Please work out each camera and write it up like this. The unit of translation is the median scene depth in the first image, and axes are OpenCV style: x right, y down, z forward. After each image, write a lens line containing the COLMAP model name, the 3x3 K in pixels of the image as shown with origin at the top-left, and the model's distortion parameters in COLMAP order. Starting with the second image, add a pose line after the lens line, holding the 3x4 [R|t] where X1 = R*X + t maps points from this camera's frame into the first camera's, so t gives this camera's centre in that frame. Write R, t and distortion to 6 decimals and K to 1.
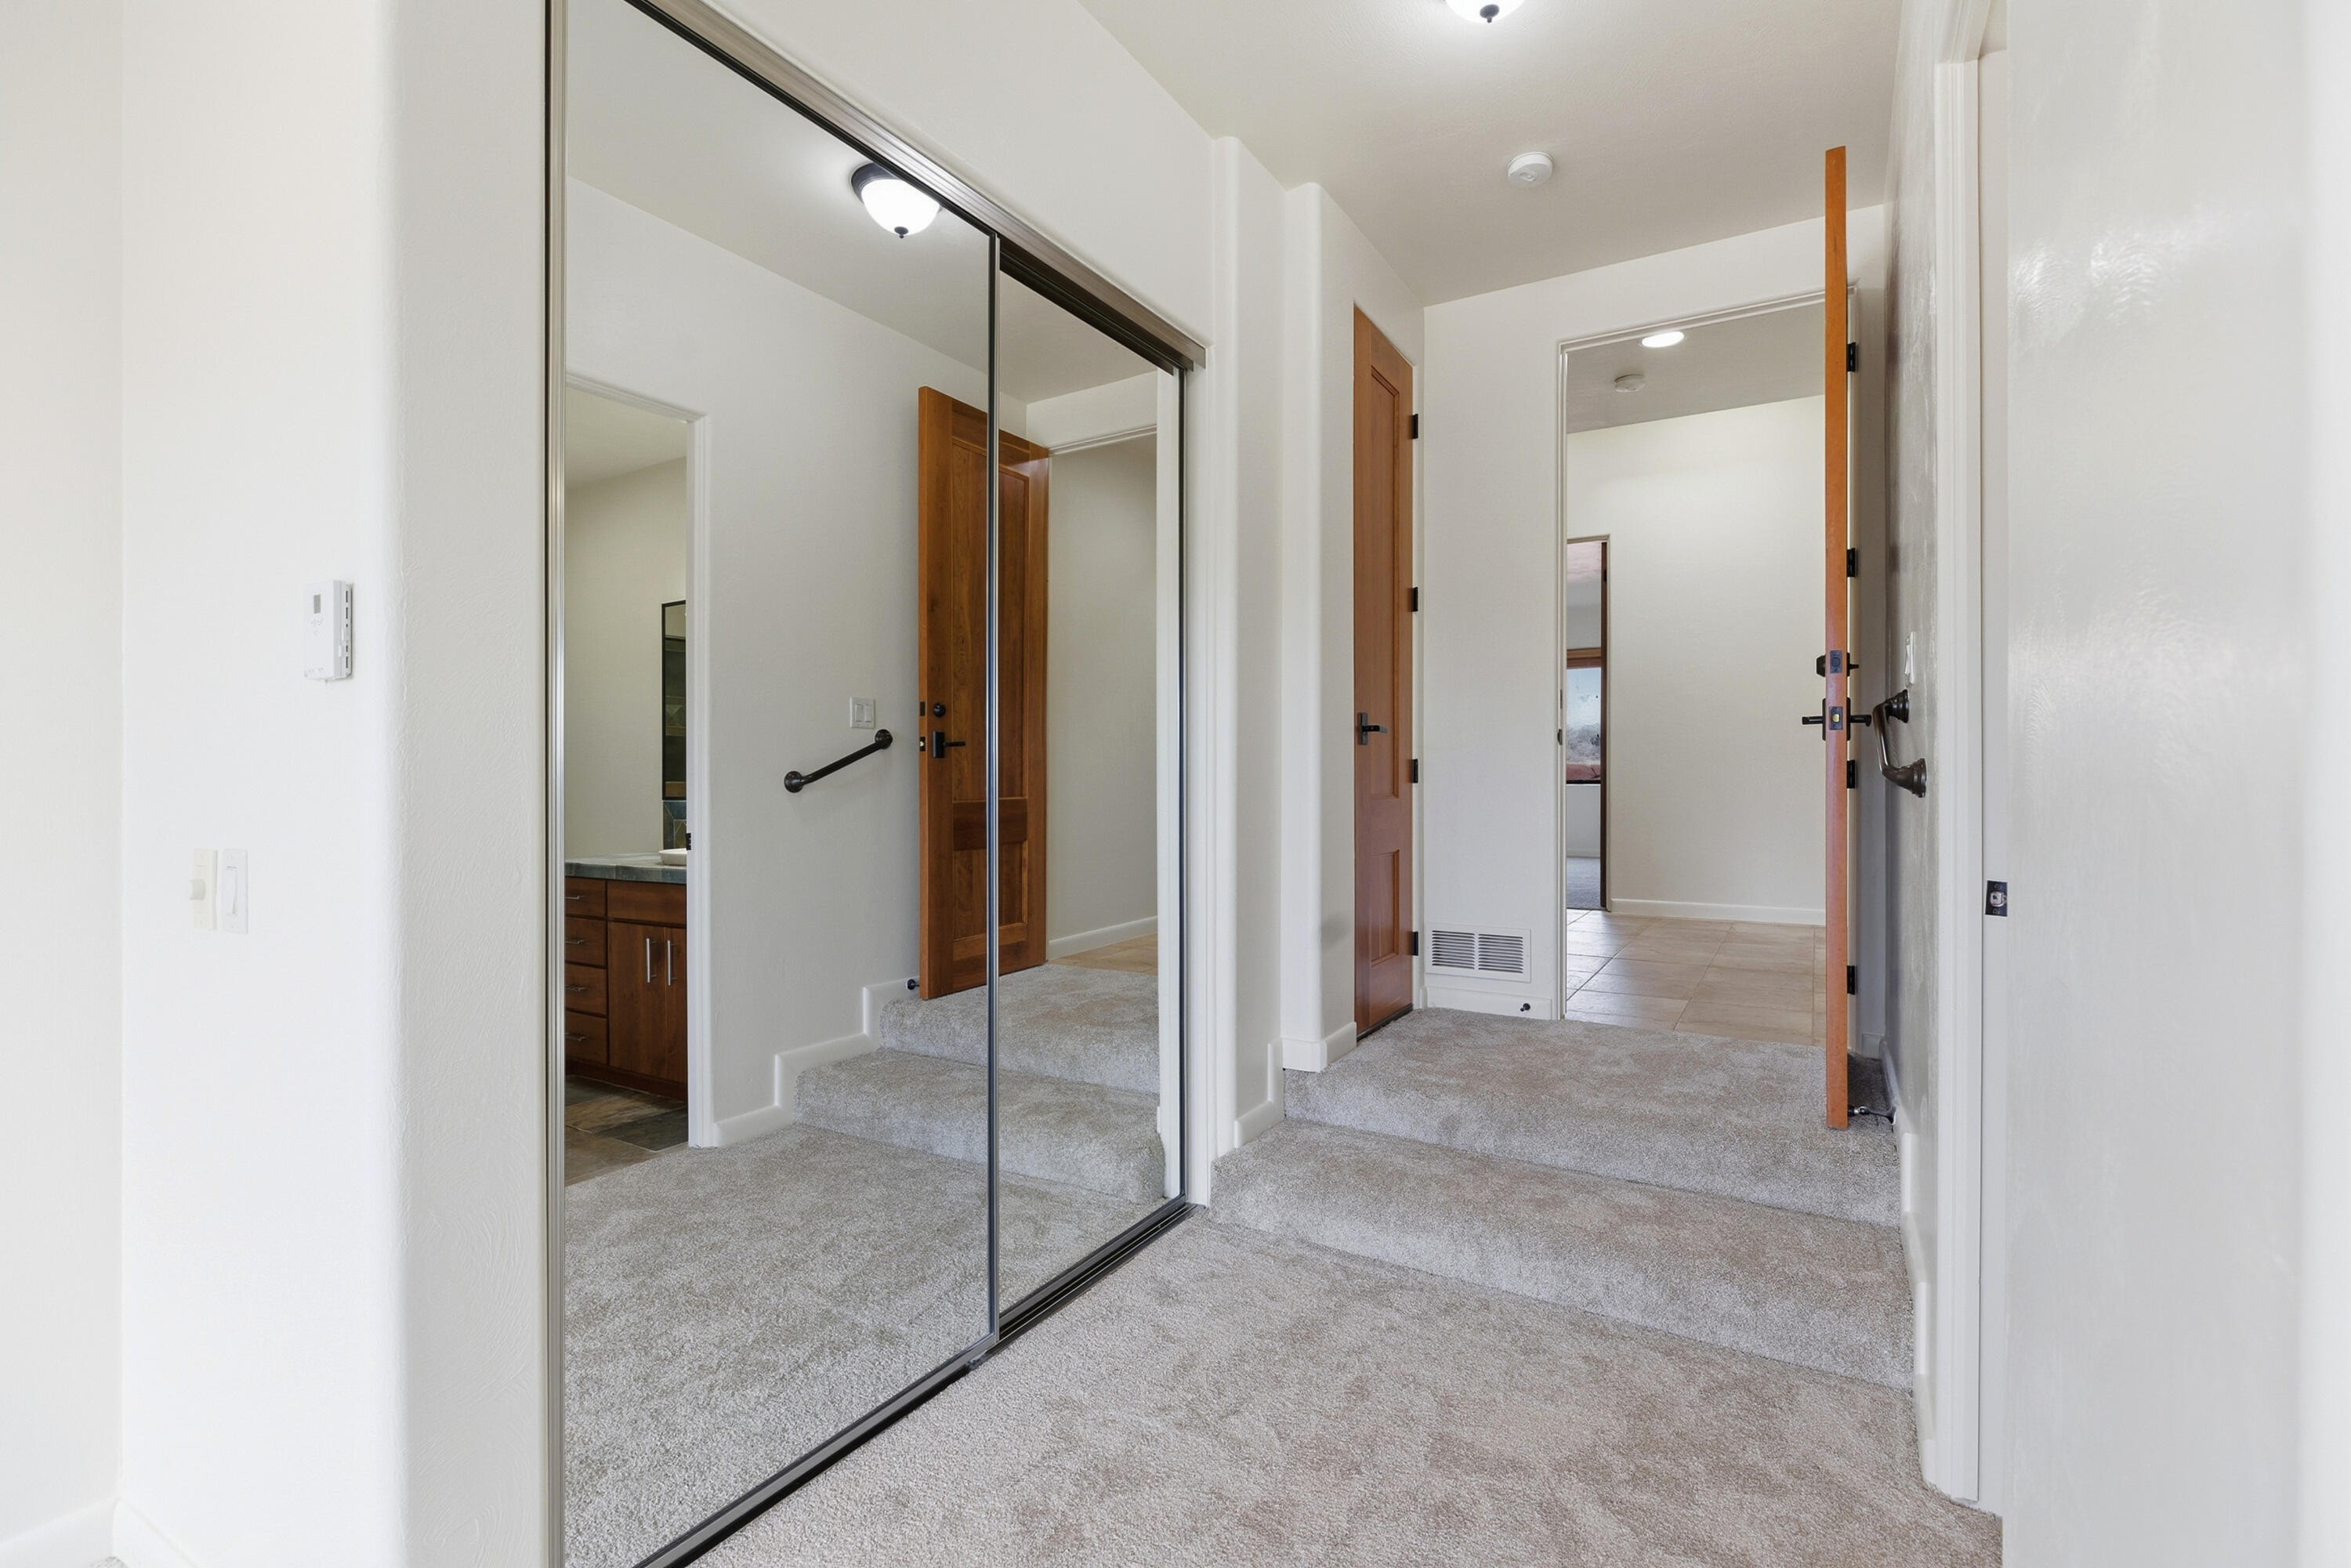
lens RADIAL K [[1057.7, 0, 1194.7], [0, 1057.7, 782.0], [0, 0, 1]] dist [-0.002945, -0.000745]
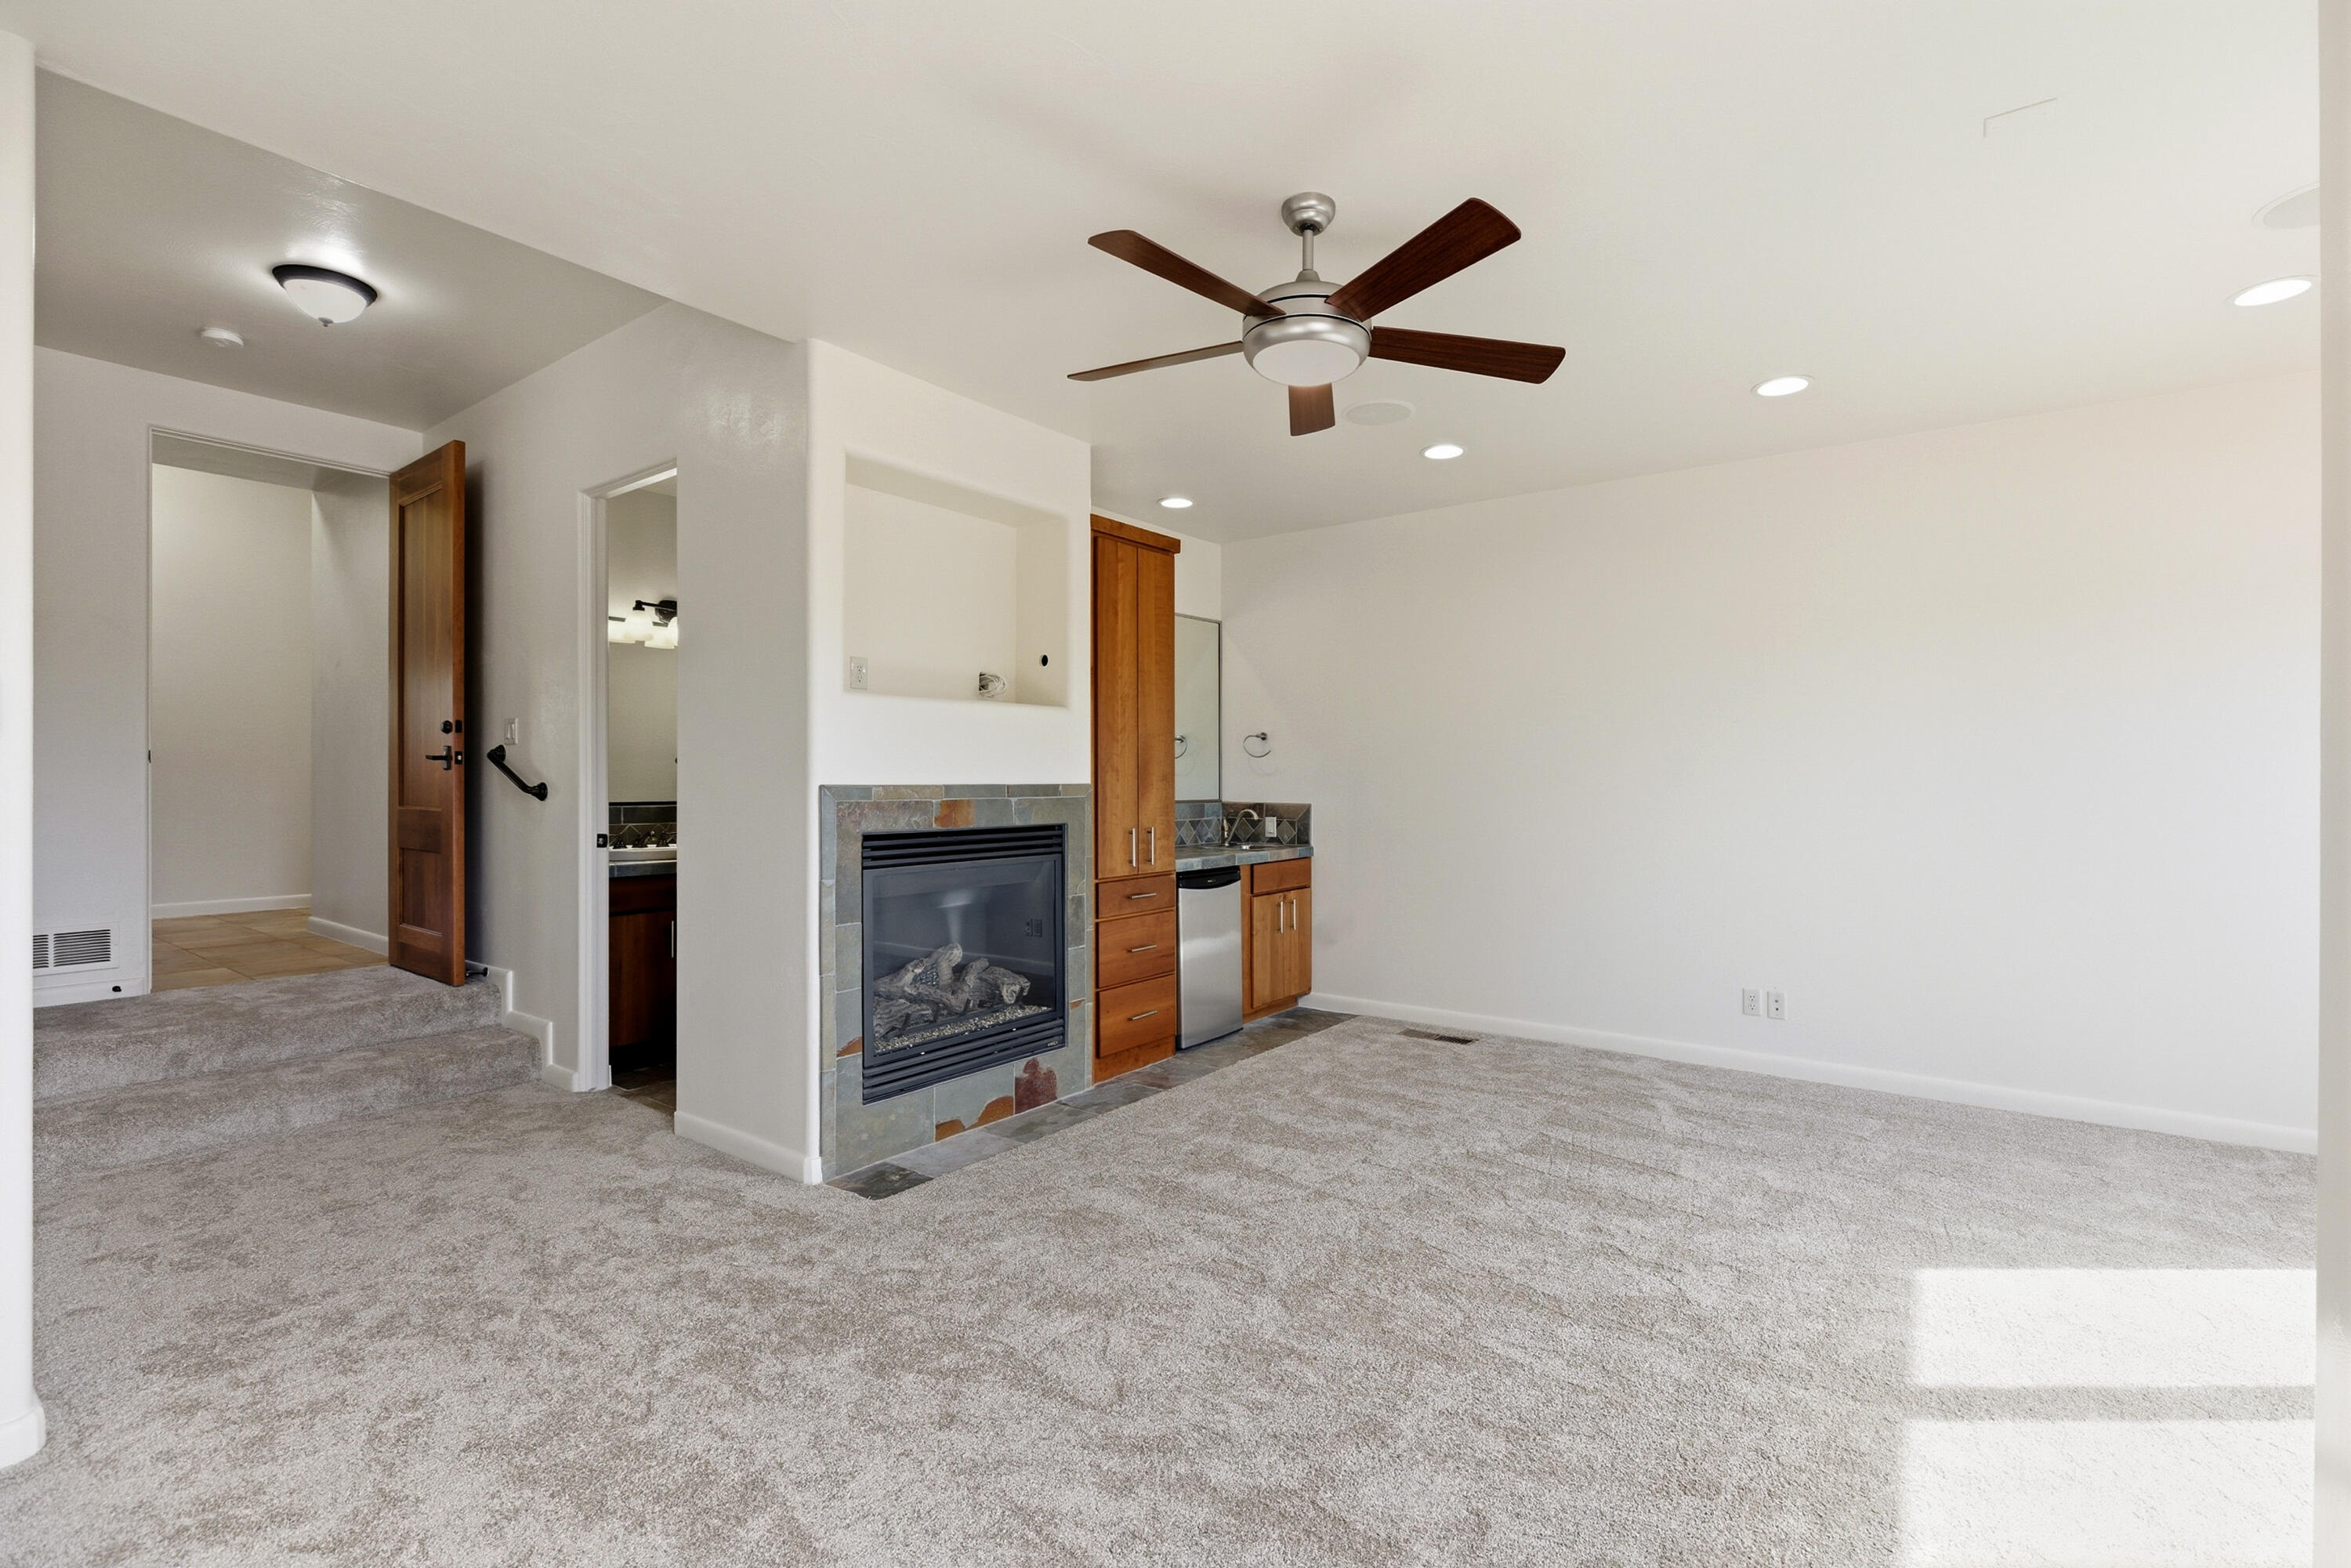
lens RADIAL K [[1057.7, 0, 1194.7], [0, 1057.7, 782.0], [0, 0, 1]] dist [-0.002945, -0.000745]
pose [[0.110547, -0.002383, 0.993868, -0.901847], [0.002132, 0.999995, 0.002161, -0.017860], [-0.993869, 0.001880, 0.110552, -0.385537]]
